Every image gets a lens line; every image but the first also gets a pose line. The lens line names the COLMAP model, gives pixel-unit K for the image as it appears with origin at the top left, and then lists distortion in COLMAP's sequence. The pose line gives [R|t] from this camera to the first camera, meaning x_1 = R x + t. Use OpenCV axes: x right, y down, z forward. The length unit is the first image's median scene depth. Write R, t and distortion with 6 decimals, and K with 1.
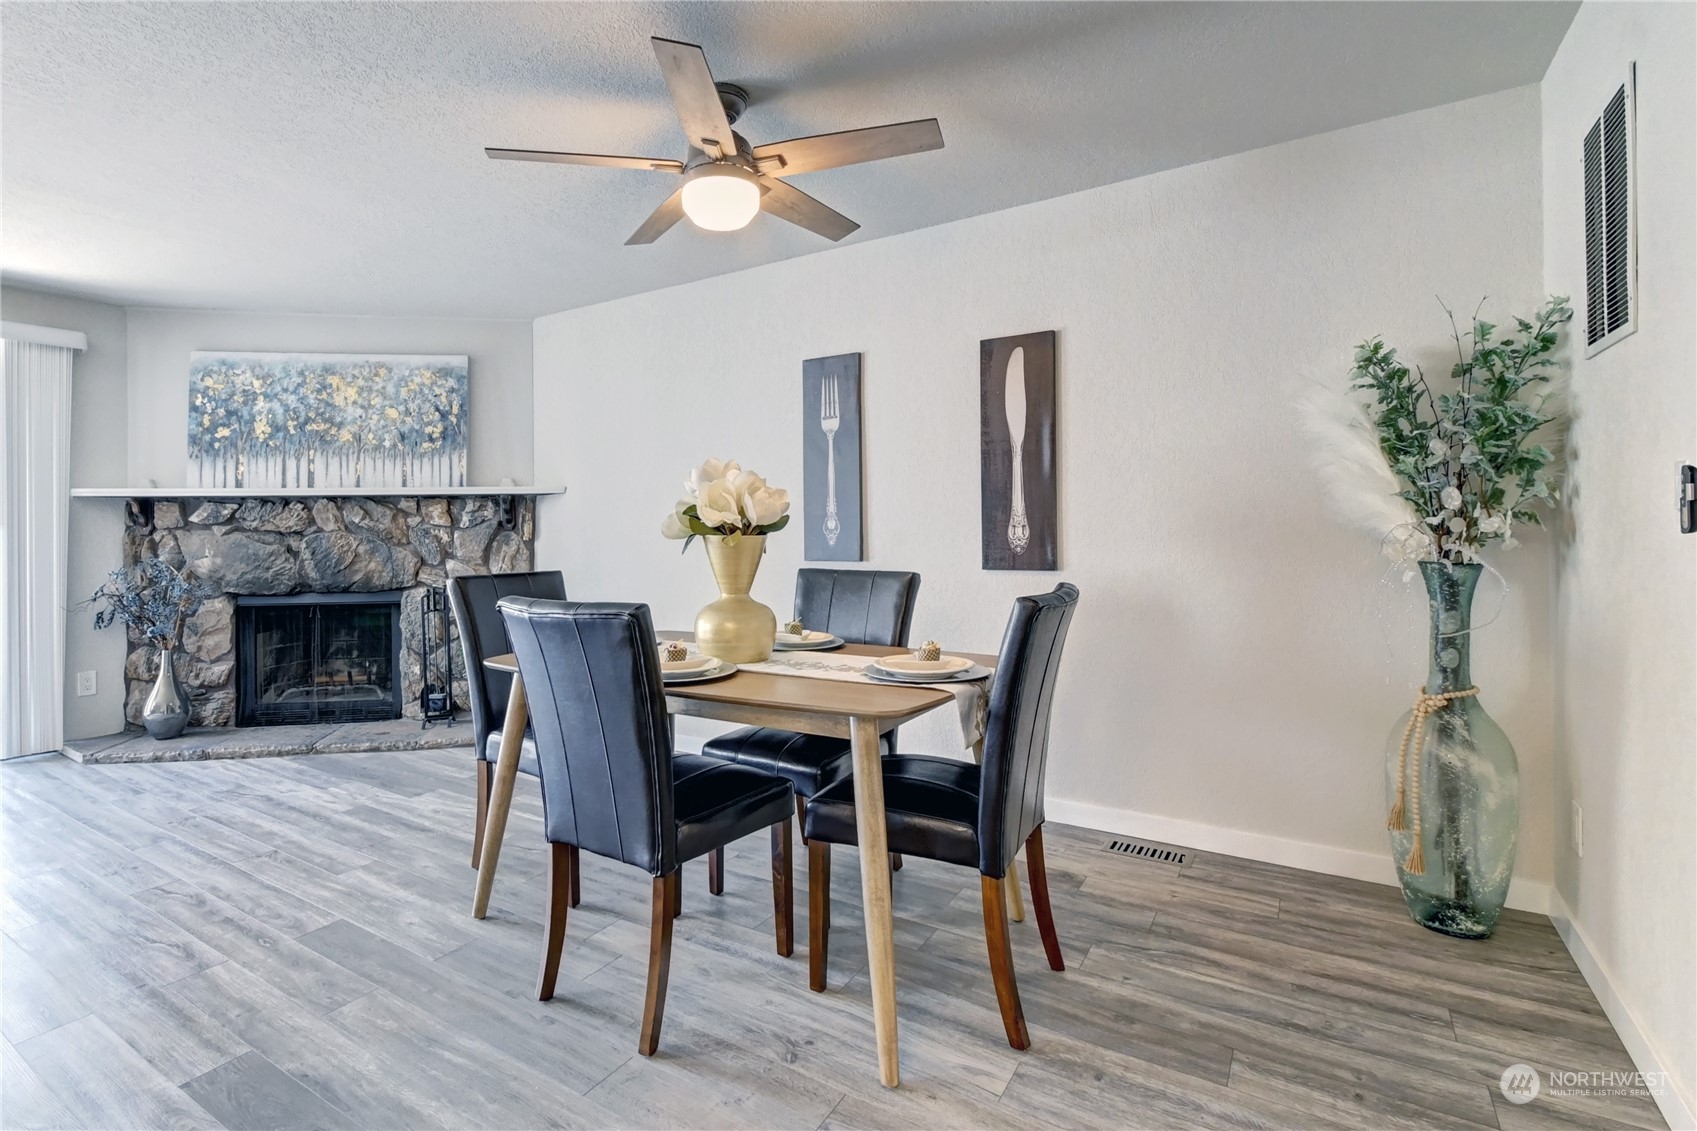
lens RADIAL K [[751.7, 0, 887.8], [0, 751.7, 531.4], [0, 0, 1]] dist [0.005834, -0.002169]
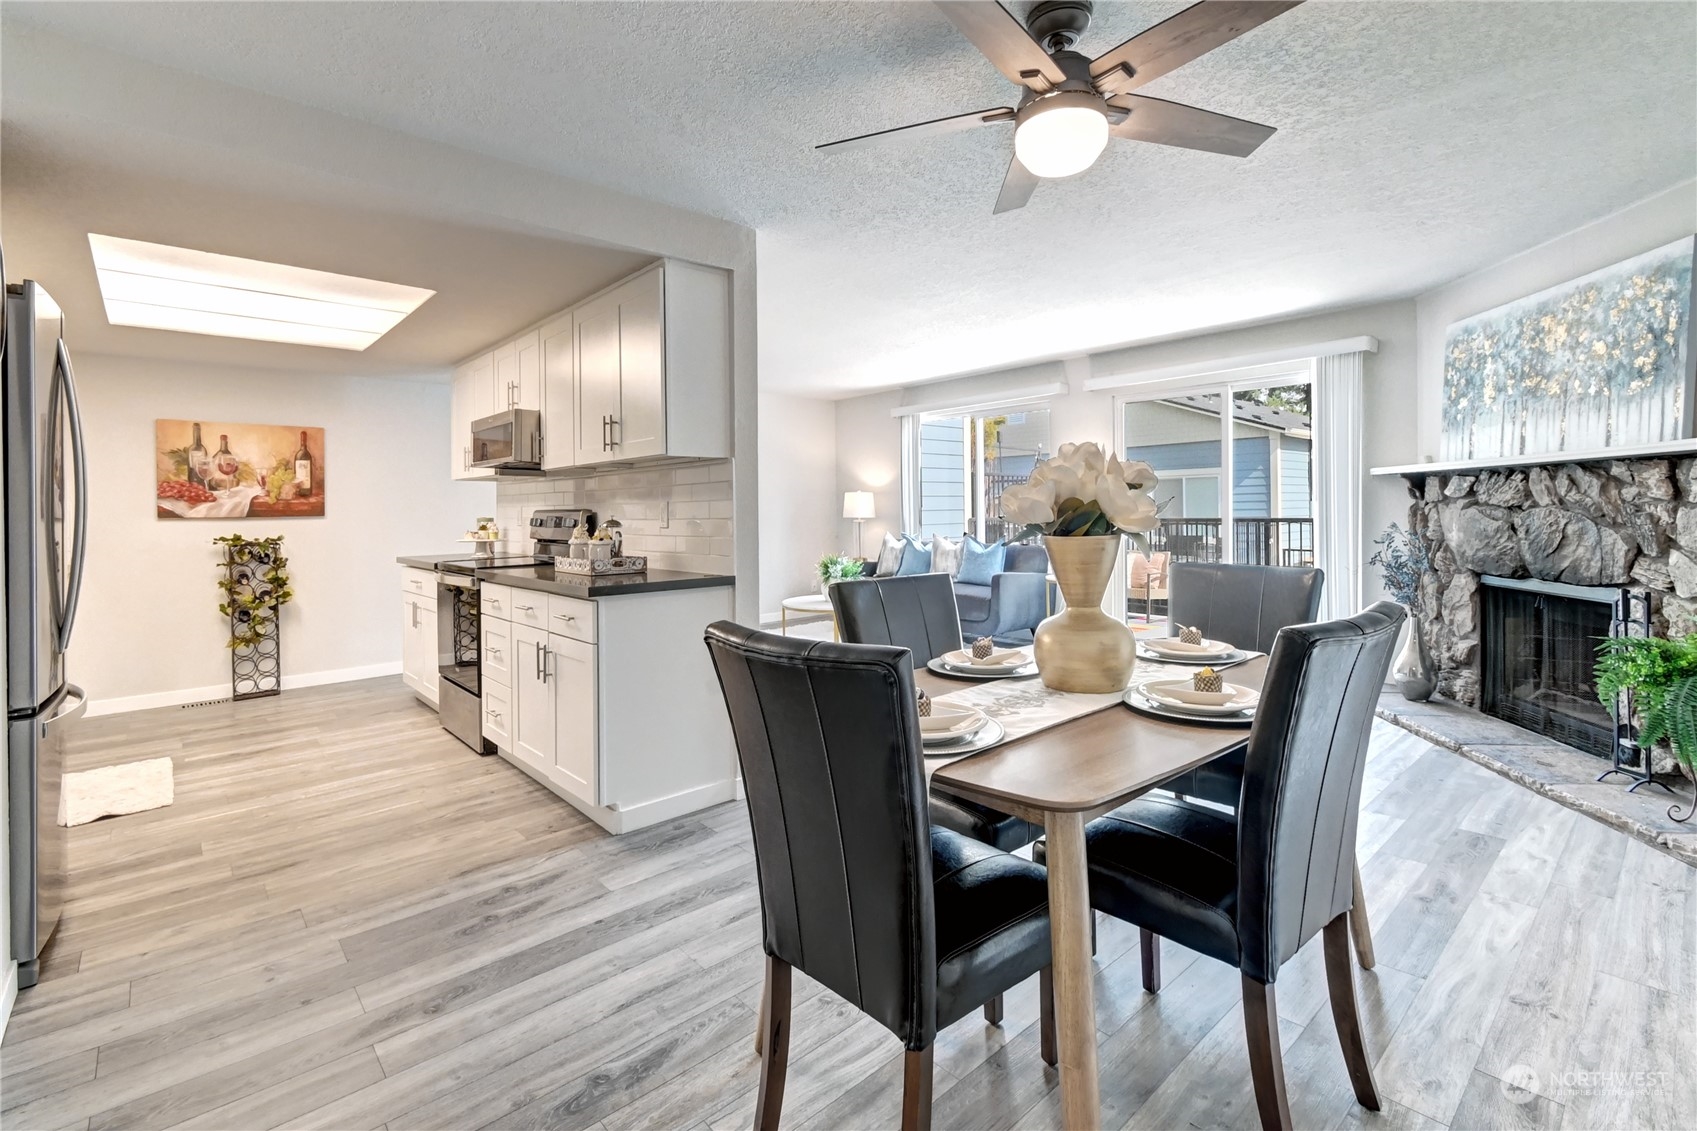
lens RADIAL K [[751.7, 0, 719.1], [0, 751.7, 508.7], [0, 0, 1]] dist [0.005834, -0.002169]
pose [[-0.405828, 0.014766, -0.913830, 0.383234], [0.016014, 0.999831, 0.009044, -0.019337], [0.913809, -0.010964, -0.405996, 0.512081]]
